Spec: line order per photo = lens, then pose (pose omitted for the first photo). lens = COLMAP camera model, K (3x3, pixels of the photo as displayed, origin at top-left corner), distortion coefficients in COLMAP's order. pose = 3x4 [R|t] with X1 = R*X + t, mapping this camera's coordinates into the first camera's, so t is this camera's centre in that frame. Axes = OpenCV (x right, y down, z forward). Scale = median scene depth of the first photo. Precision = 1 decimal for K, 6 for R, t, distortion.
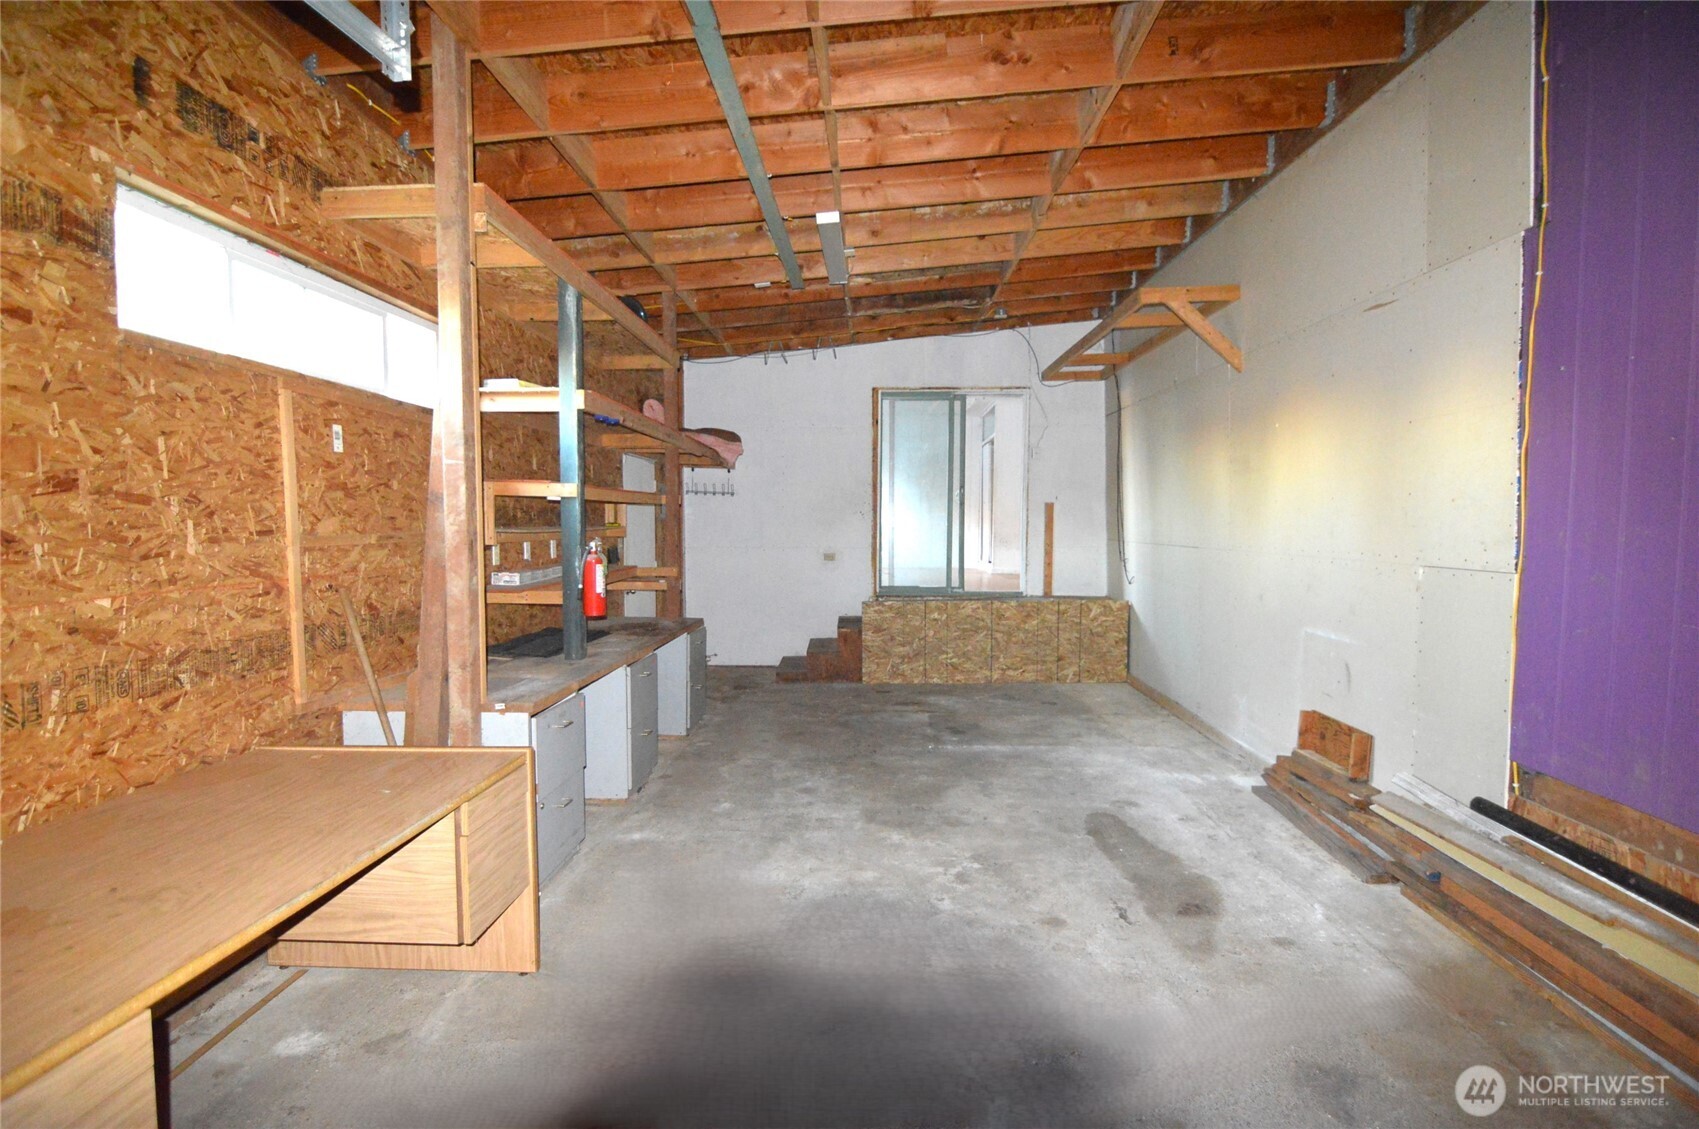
lens RADIAL K [[833.3, 0, 843.0], [0, 833.3, 573.6], [0, 0, 1]] dist [-0.001537, -0.013275]
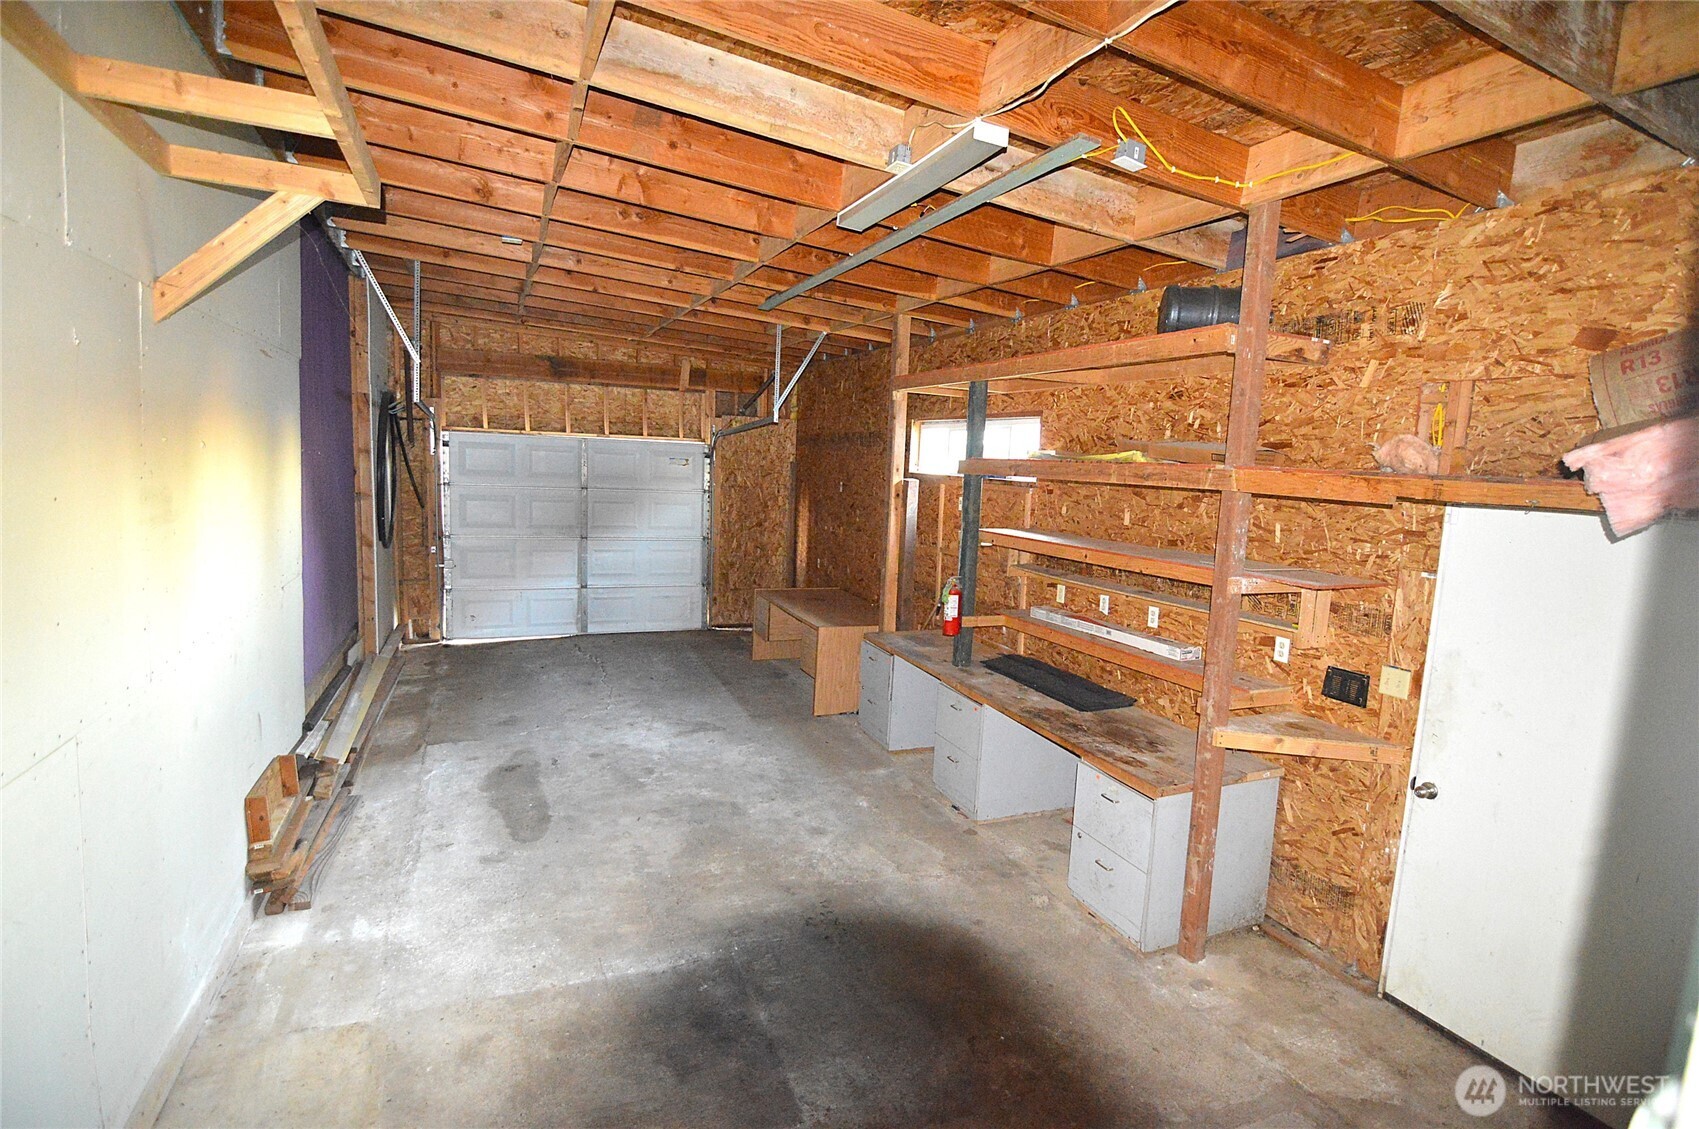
lens RADIAL K [[874.7, 0, 842.6], [0, 874.7, 572.3], [0, 0, 1]] dist [-0.000615, -0.013205]
pose [[-0.908895, 0.012094, -0.416850, 0.427835], [-0.071384, 0.980315, 0.184084, -0.288694], [0.410871, 0.197070, -0.890140, 2.196692]]
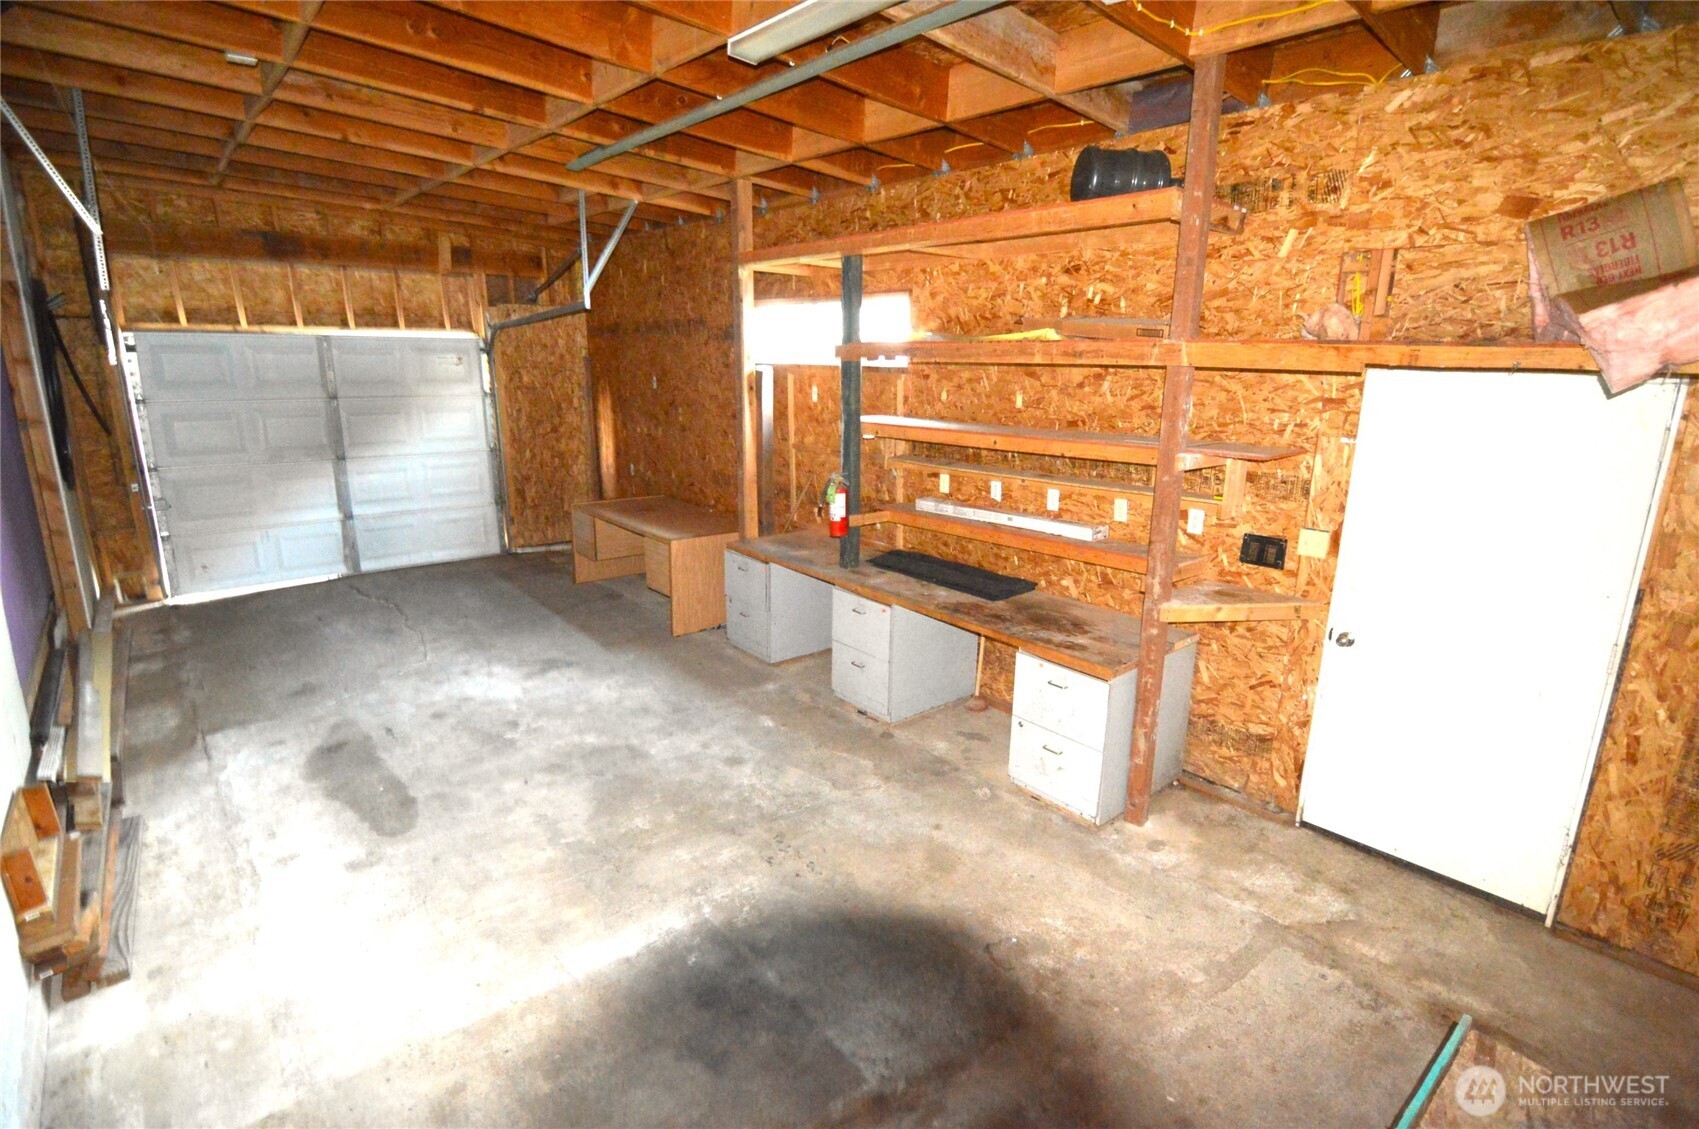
lens RADIAL K [[870.5, 0, 860.6], [0, 870.5, 578.7], [0, 0, 1]] dist [-0.002745, -0.012553]
pose [[-0.736153, 0.154635, -0.658913, 0.539075], [-0.056642, 0.956059, 0.287652, -0.262761], [0.674440, 0.249078, -0.695047, 1.993697]]
